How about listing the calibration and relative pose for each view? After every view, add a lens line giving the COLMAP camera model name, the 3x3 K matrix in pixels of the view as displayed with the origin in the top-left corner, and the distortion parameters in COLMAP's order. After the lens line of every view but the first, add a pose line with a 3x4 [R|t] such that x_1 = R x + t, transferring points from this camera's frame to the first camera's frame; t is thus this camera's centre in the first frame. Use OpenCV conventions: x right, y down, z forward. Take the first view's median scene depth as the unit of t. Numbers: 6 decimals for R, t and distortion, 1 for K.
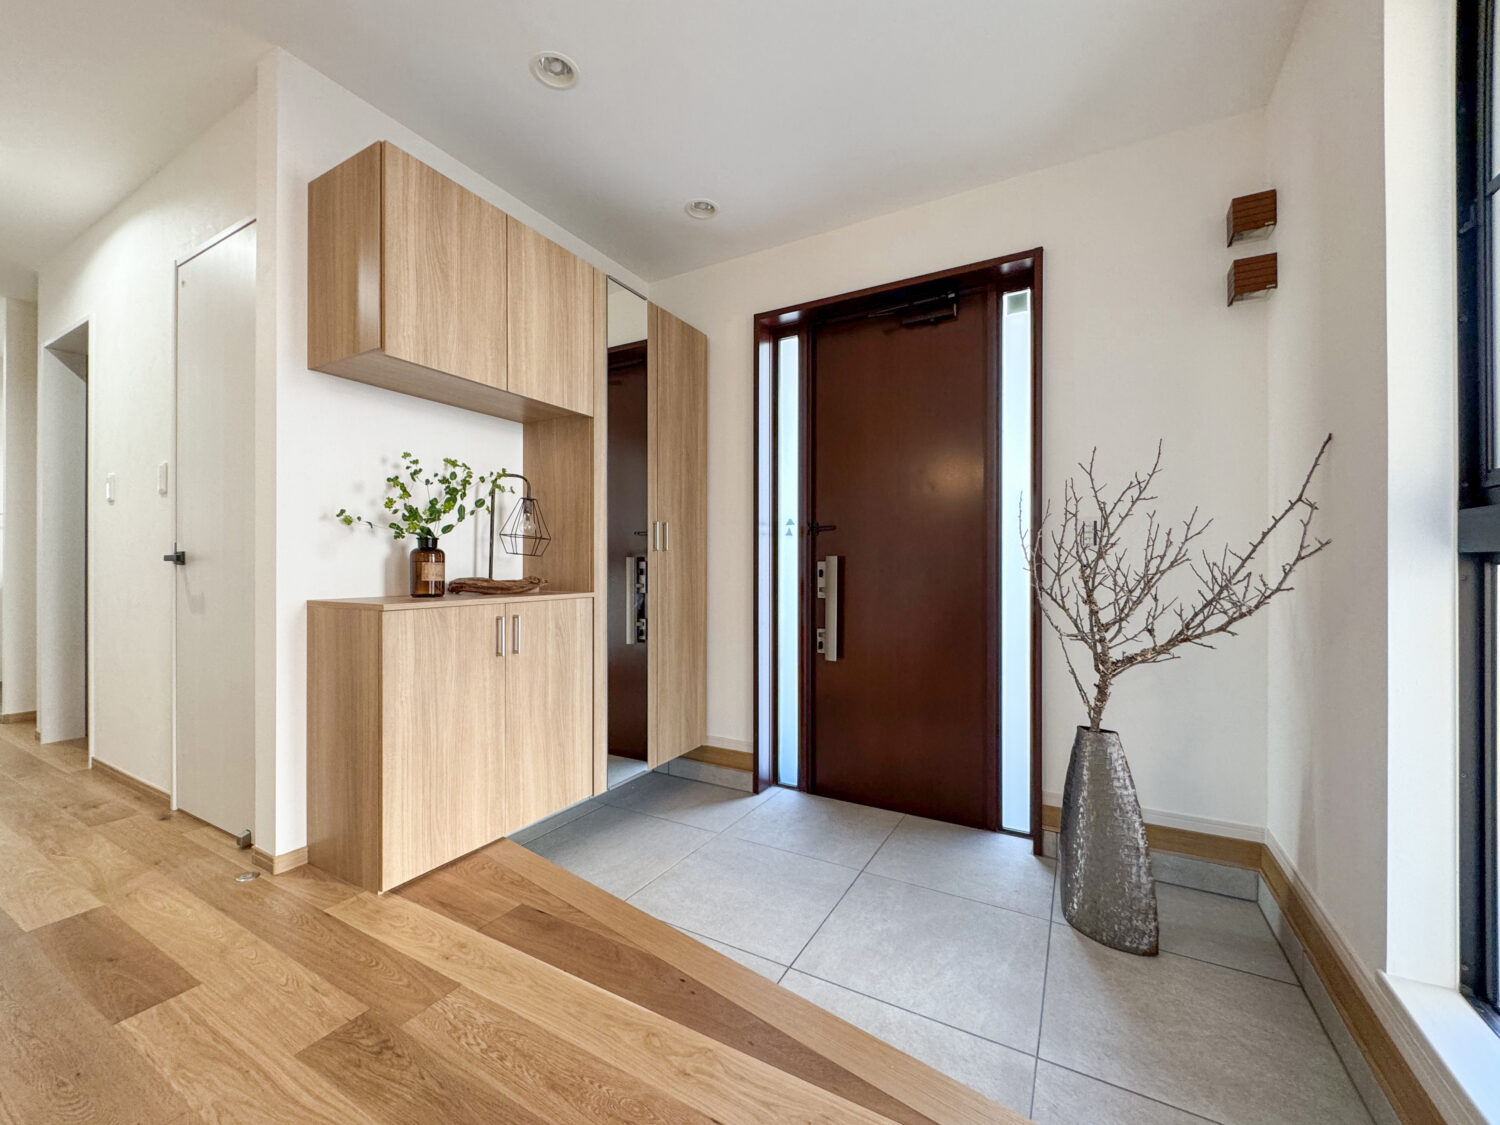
lens RADIAL K [[602.2, 0, 751.0], [0, 602.2, 561.0], [0, 0, 1]] dist [0.005328, -0.003230]
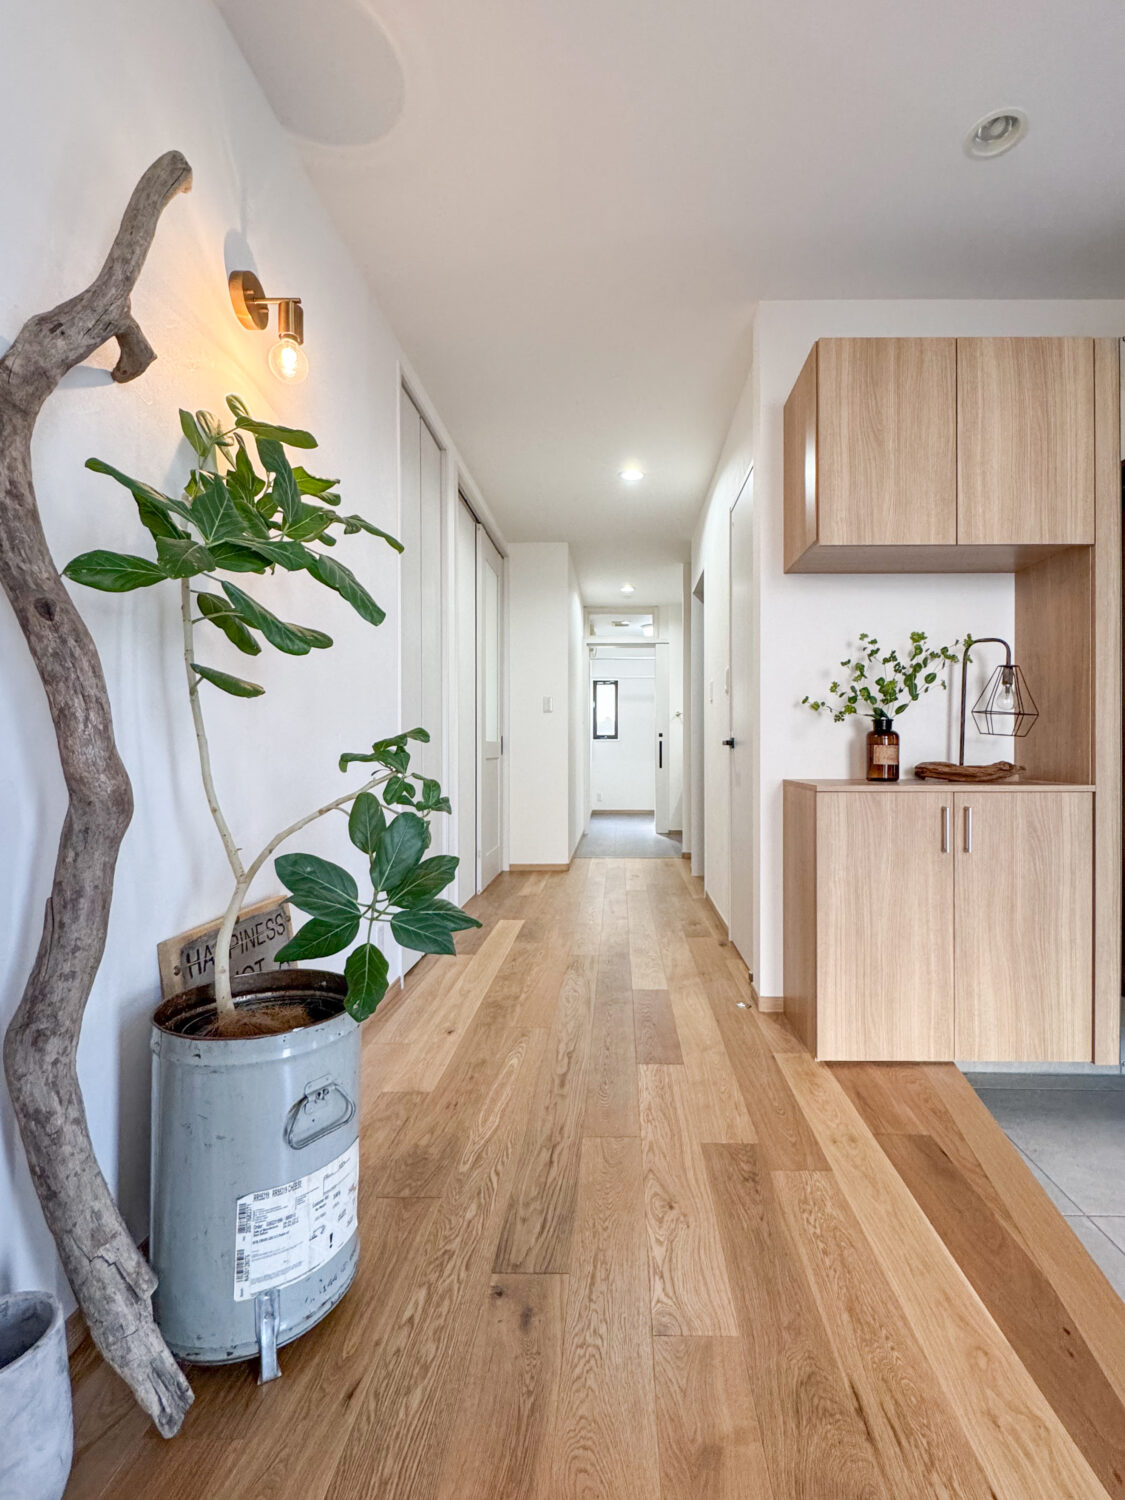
lens RADIAL K [[661.0, 0, 563.2], [0, 661.0, 748.2], [0, 0, 1]] dist [0.001232, -0.003307]
pose [[0.459520, -0.001349, -0.888166, 0.178918], [0.005318, 0.999985, 0.001233, 0.003524], [0.888151, -0.005290, 0.459521, 0.072761]]
